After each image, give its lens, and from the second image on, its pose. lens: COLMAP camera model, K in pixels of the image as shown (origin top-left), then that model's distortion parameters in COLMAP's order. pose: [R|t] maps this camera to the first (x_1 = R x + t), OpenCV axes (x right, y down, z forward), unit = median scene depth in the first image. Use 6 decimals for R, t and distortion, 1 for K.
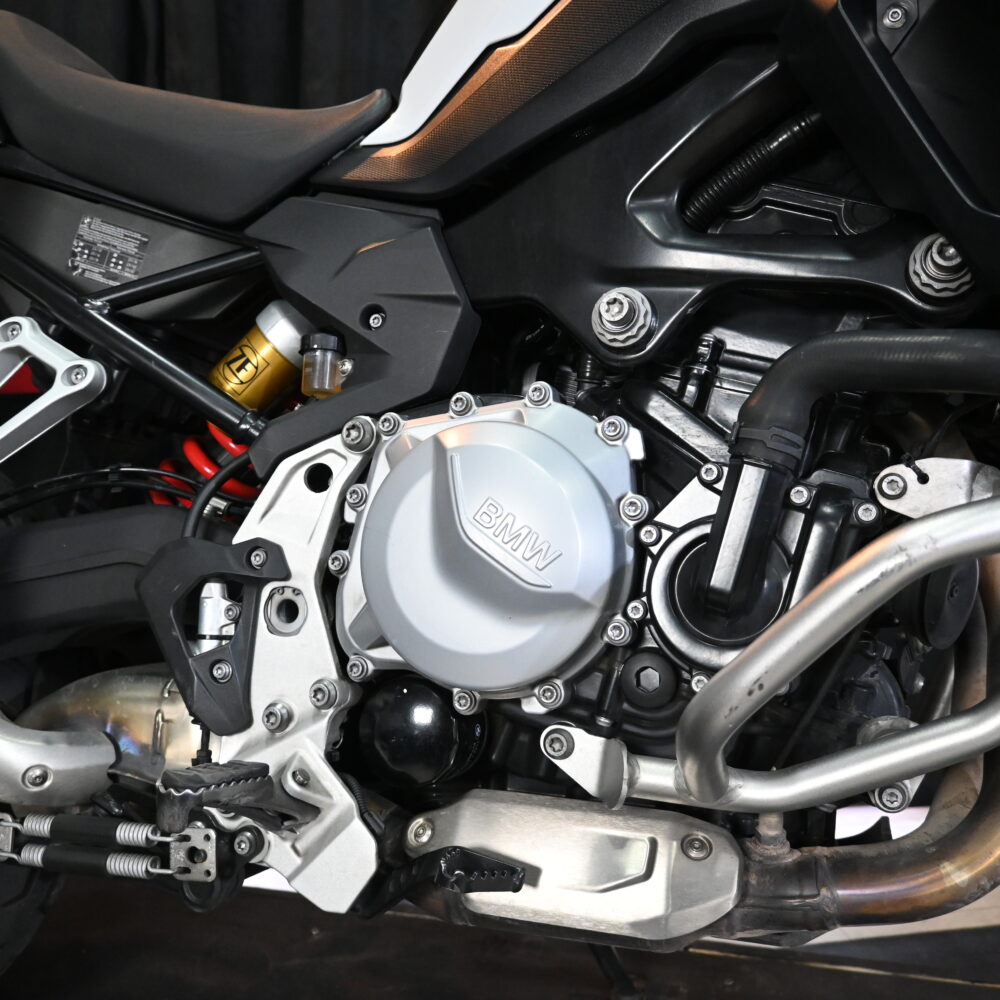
lens RADIAL K [[1032.1, 0, 500.0], [0, 1032.1, 500.0], [0, 0, 1]] dist [0.000153, -0.036410]
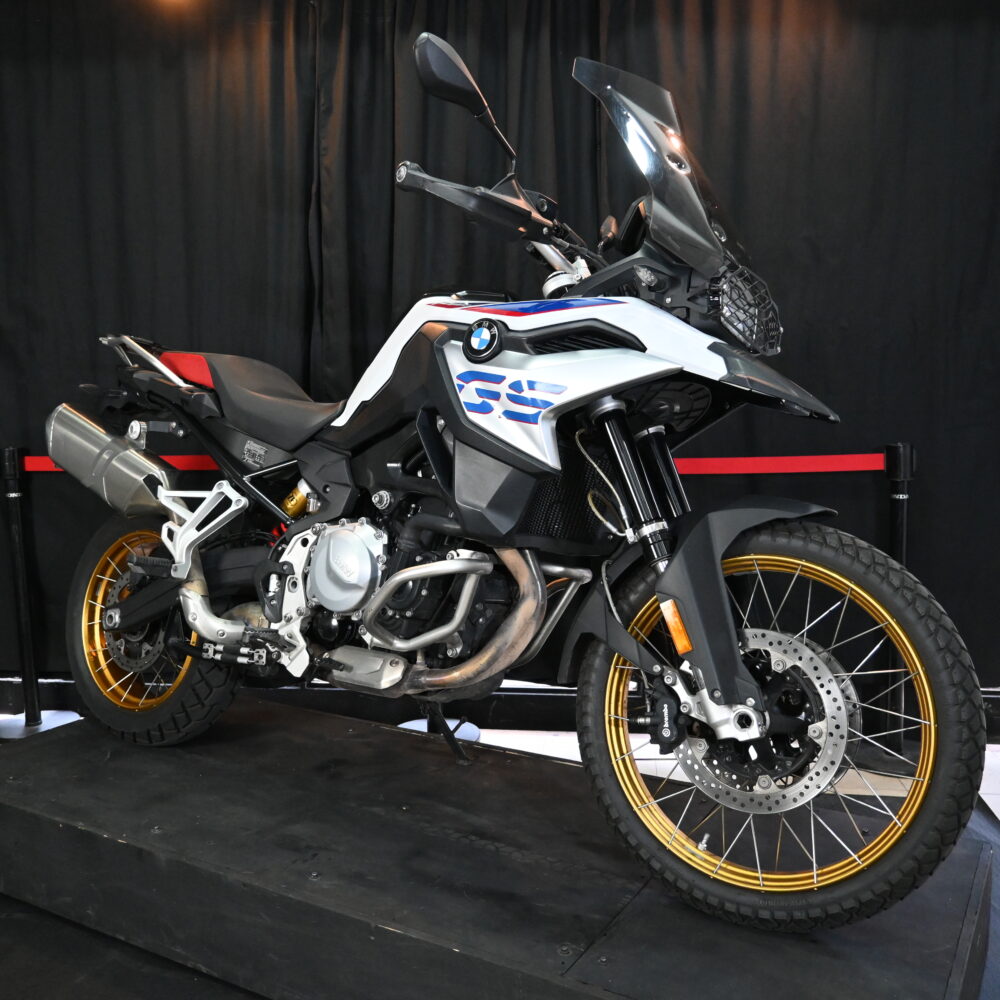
lens RADIAL K [[1032.1, 0, 500.0], [0, 1032.1, 500.0], [0, 0, 1]] dist [0.000153, -0.036410]
pose [[0.965442, 0.035327, -0.258213, 1.222380], [-0.032233, 0.999349, 0.016208, -0.224626], [0.258617, -0.007325, 0.965952, -1.897323]]
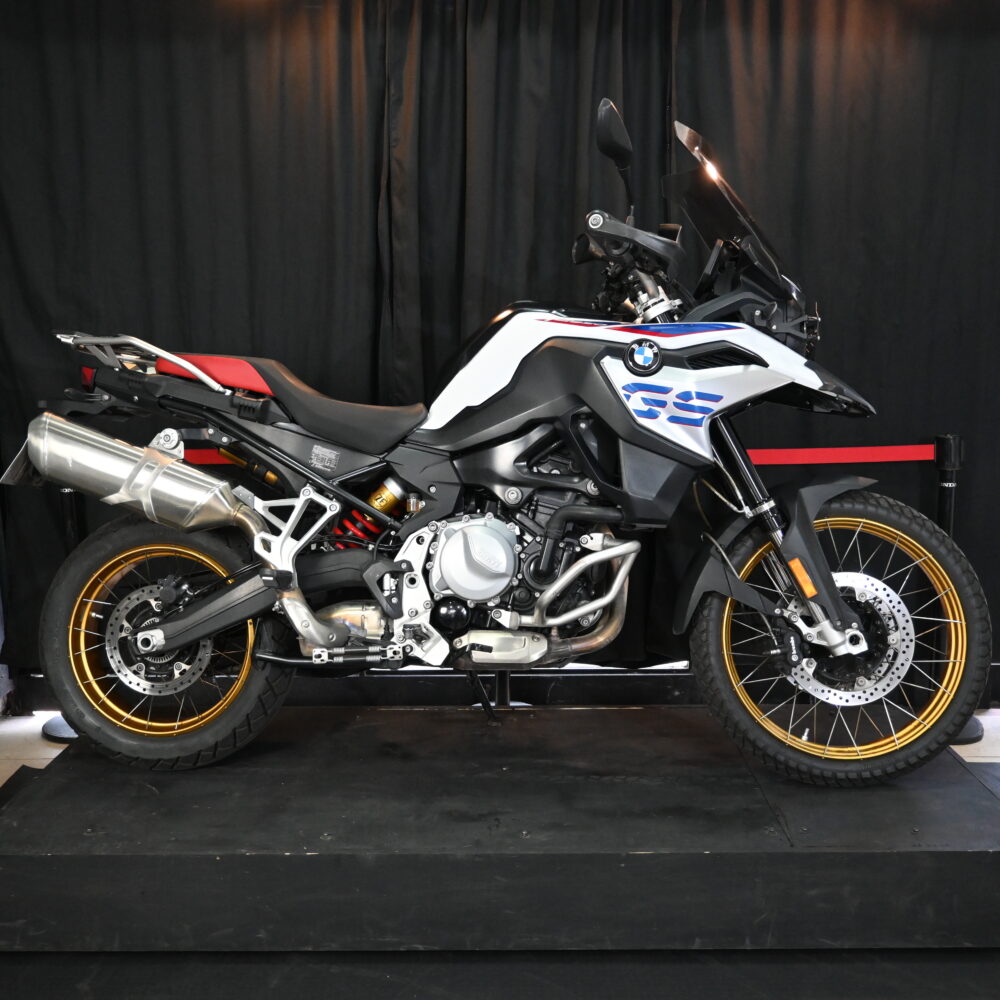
lens RADIAL K [[1032.1, 0, 500.0], [0, 1032.1, 500.0], [0, 0, 1]] dist [0.000153, -0.036410]
pose [[0.965565, -0.028830, 0.258560, -0.802262], [0.016721, 0.998663, 0.048912, -0.316316], [-0.259625, -0.042905, 0.964756, -2.305150]]
